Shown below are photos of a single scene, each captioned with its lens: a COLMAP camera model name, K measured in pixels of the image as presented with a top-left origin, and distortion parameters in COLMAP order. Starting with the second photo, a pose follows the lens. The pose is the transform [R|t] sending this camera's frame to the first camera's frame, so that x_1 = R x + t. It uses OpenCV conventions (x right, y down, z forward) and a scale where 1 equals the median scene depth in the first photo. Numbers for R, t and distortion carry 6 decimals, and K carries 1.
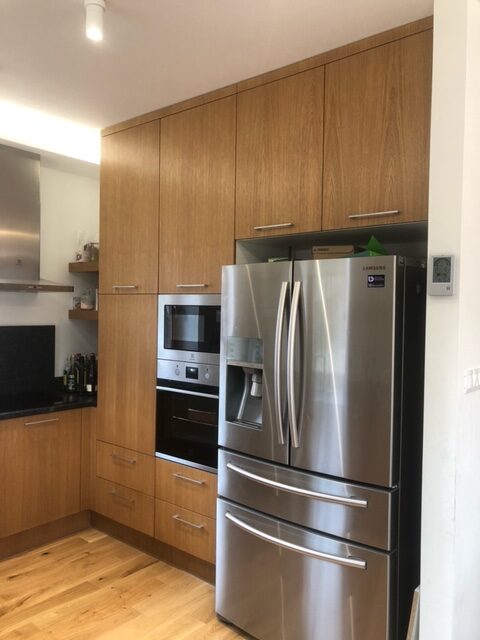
lens RADIAL K [[521.7, 0, 239.2], [0, 521.7, 318.3], [0, 0, 1]] dist [0.029876, -0.029826]
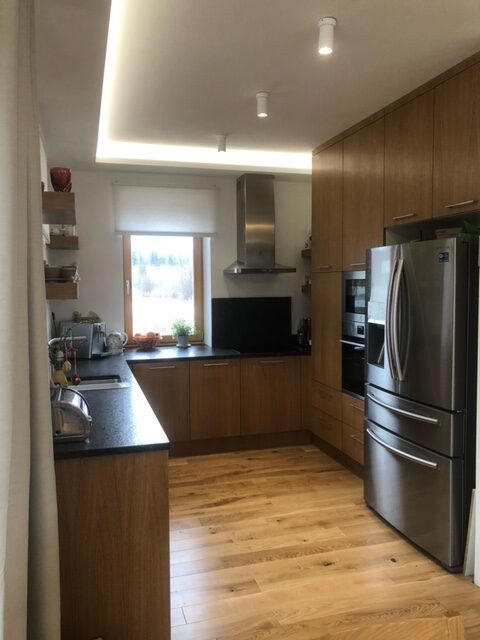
lens RADIAL K [[521.7, 0, 237.7], [0, 521.7, 314.0], [0, 0, 1]] dist [0.029876, -0.029826]
pose [[0.830534, 0.008009, -0.556911, 0.386313], [0.012915, 0.999351, 0.033631, 0.014684], [0.556819, -0.035124, 0.829891, -0.278550]]
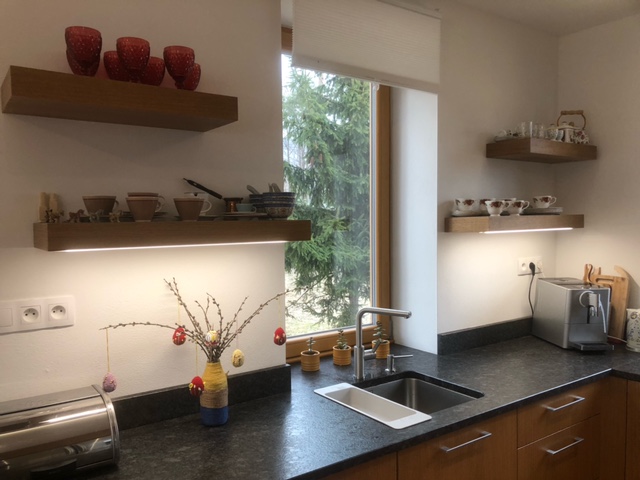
lens RADIAL K [[521.7, 0, 315.4], [0, 521.7, 246.4], [0, 0, 1]] dist [0.029876, -0.029826]
pose [[-0.261287, 0.030511, -0.964779, 0.133383], [-0.010428, 0.999353, 0.034429, -0.005443], [0.965205, 0.019057, -0.260800, 0.543519]]
